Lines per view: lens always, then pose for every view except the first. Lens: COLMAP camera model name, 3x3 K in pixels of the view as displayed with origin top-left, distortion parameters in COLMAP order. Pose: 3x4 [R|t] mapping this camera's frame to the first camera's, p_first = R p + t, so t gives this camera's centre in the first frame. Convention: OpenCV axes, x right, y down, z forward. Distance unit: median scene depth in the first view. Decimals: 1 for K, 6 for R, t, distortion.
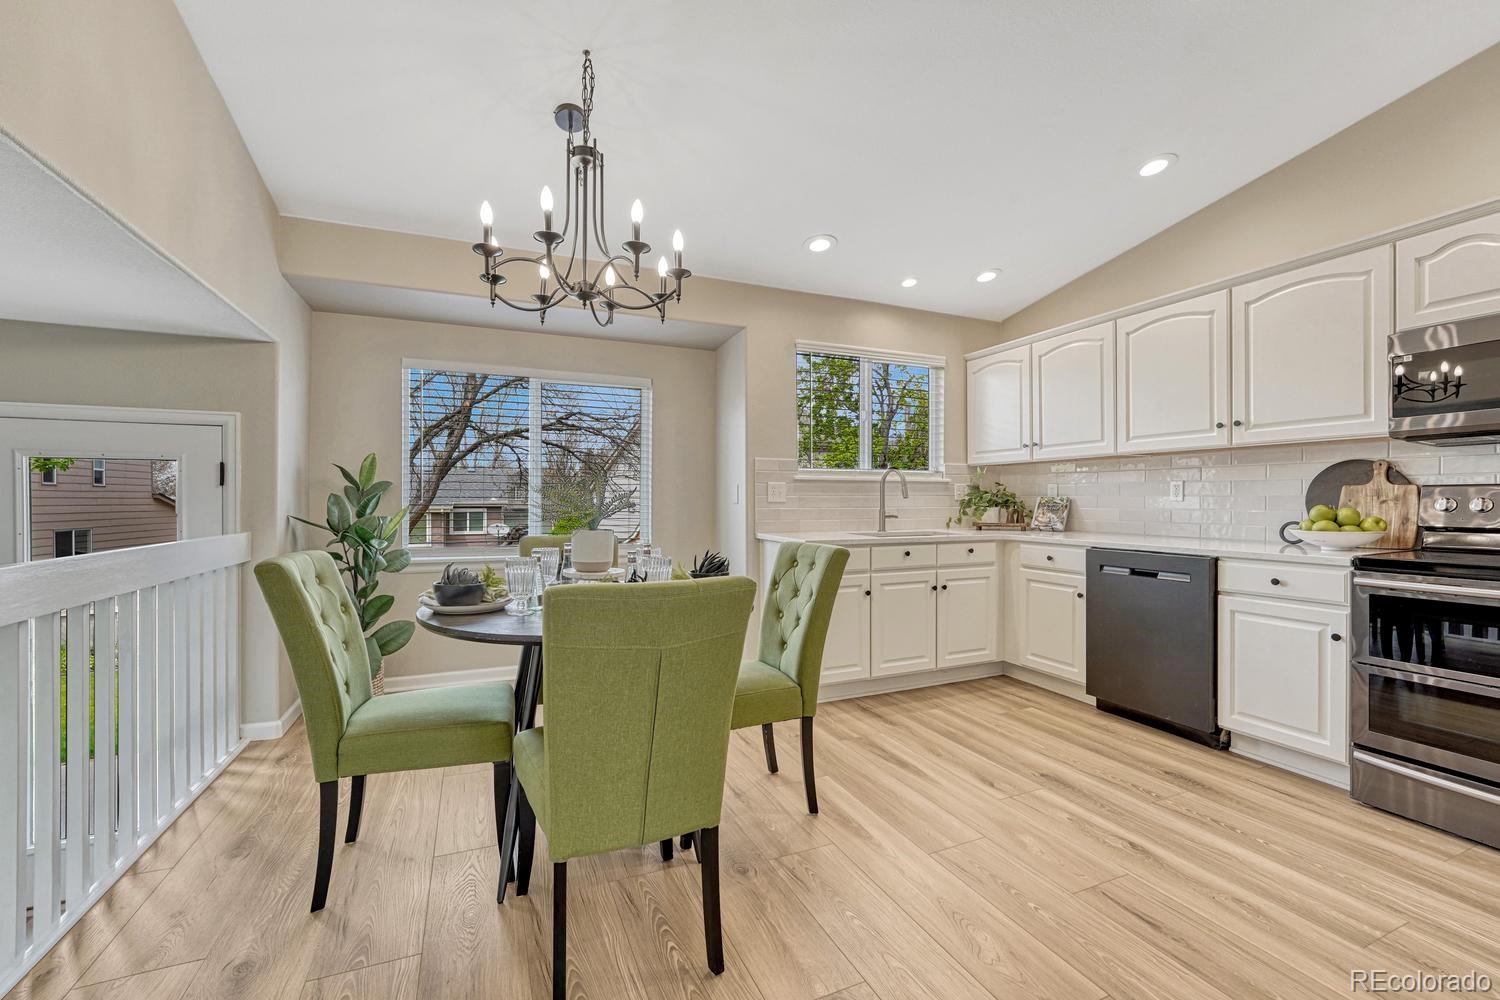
lens RADIAL K [[625.9, 0, 728.2], [0, 625.9, 498.9], [0, 0, 1]] dist [-0.008124, 0.000236]
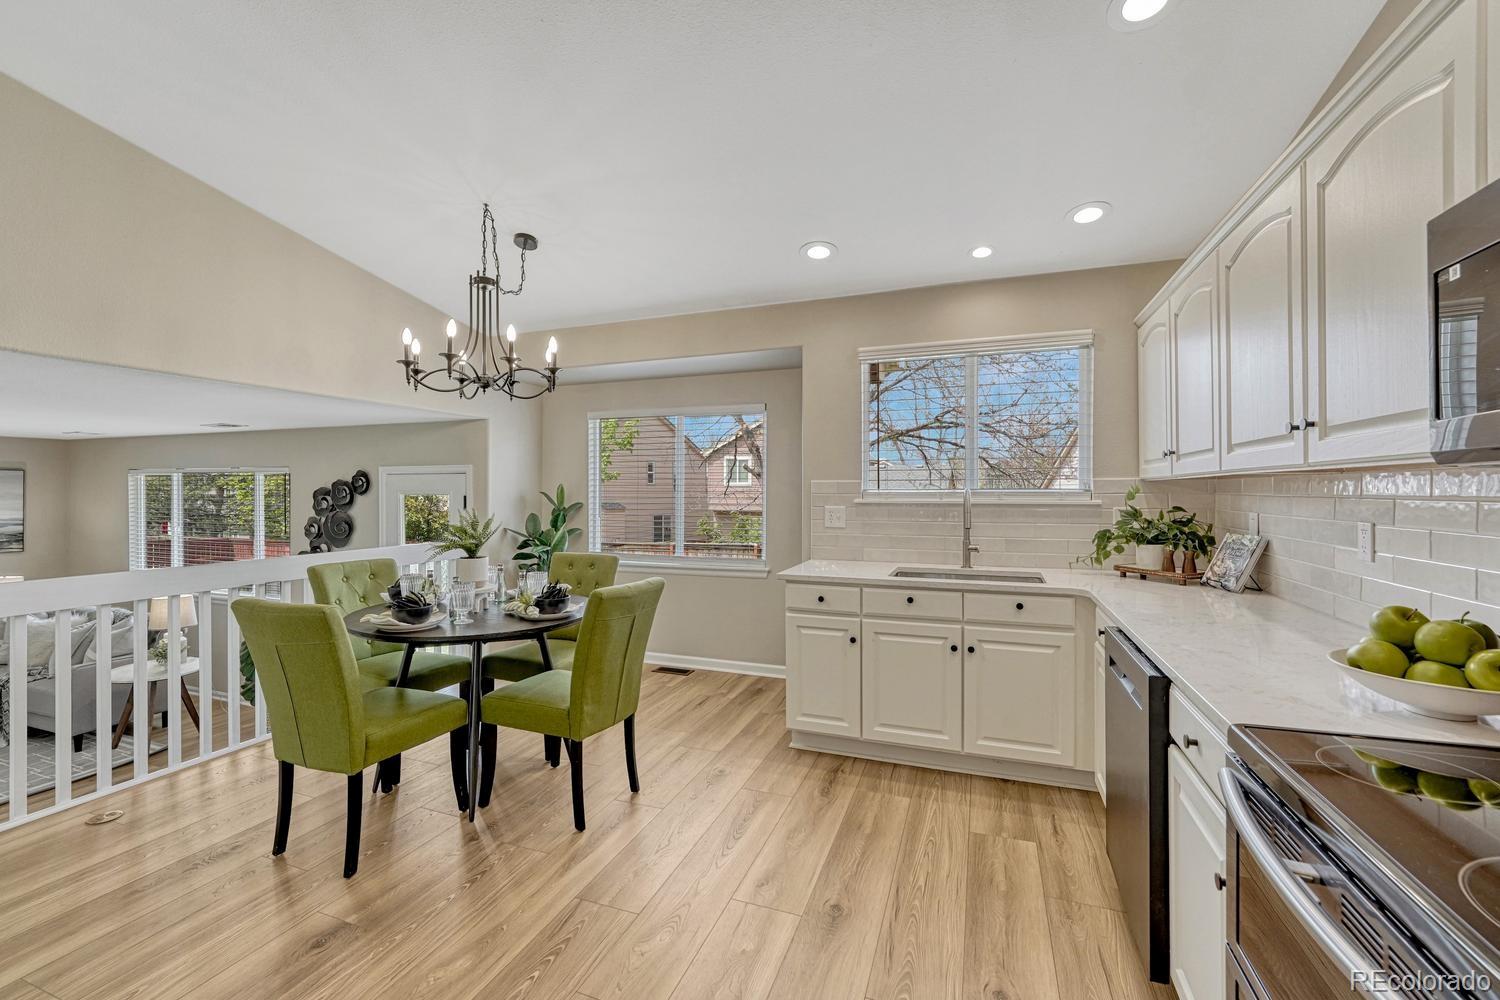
lens RADIAL K [[625.9, 0, 728.7], [0, 625.9, 488.3], [0, 0, 1]] dist [-0.008124, 0.000236]
pose [[0.712494, -0.005627, -0.701656, 0.730512], [0.005776, 0.999981, -0.002154, -0.061663], [0.701654, -0.002518, 0.712513, 0.265540]]
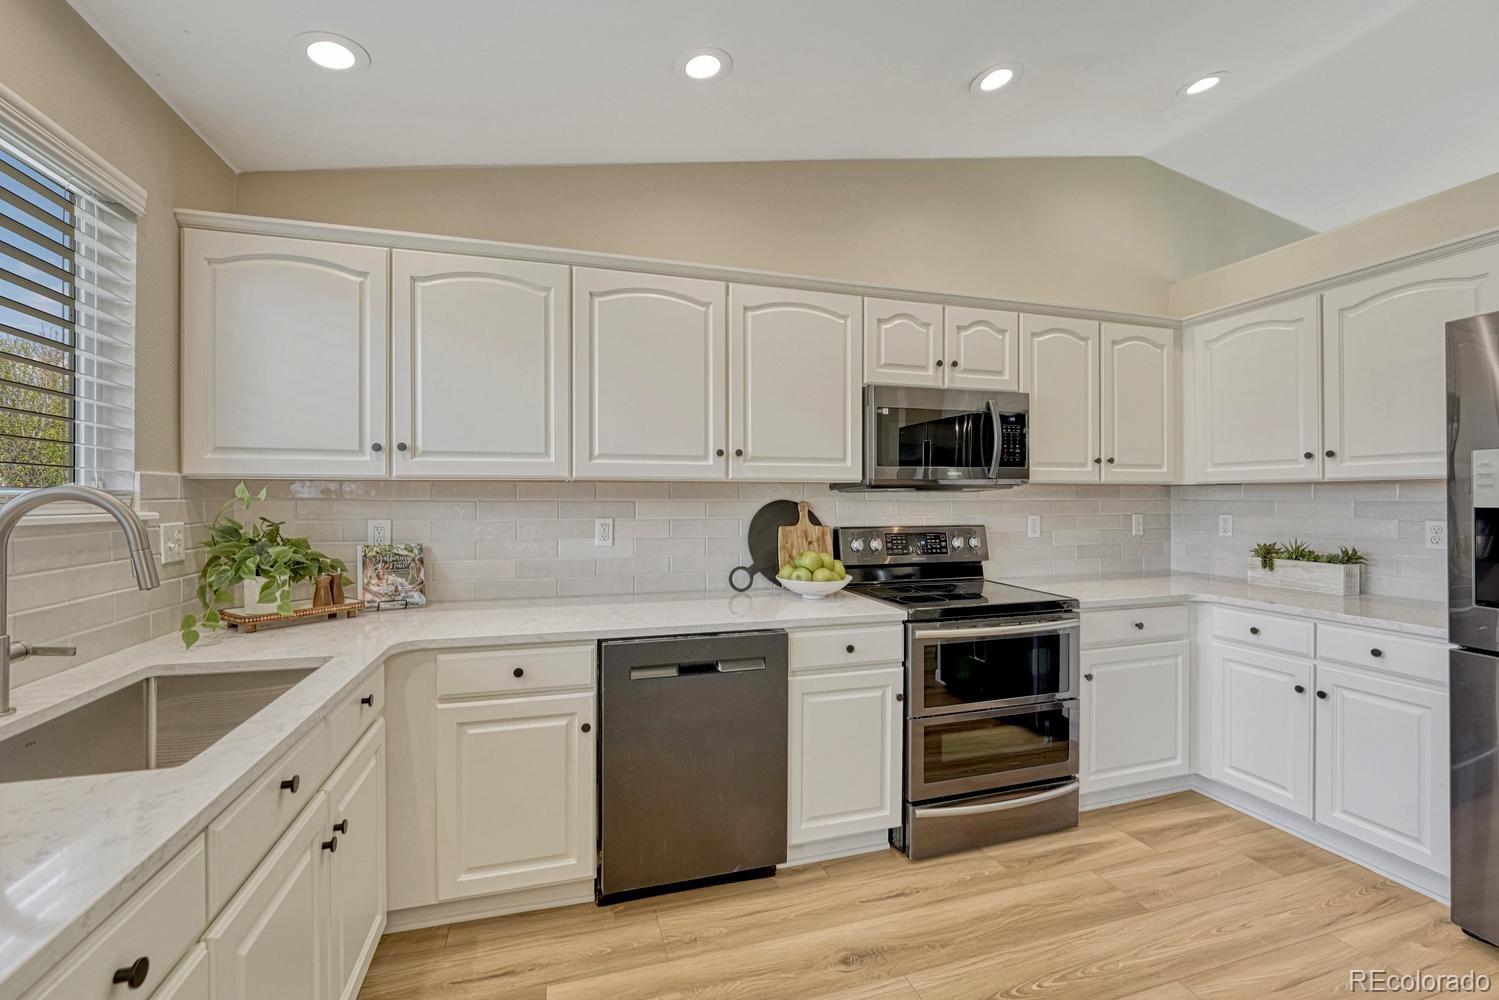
lens RADIAL K [[625.5, 0, 750.0], [0, 625.5, 501.2], [0, 0, 1]] dist [-0.008124, 0.000236]
pose [[0.095132, -0.001321, 0.995464, 0.011499], [-0.000602, 0.999999, 0.001384, -0.051986], [-0.995464, -0.000731, 0.095131, 0.787168]]
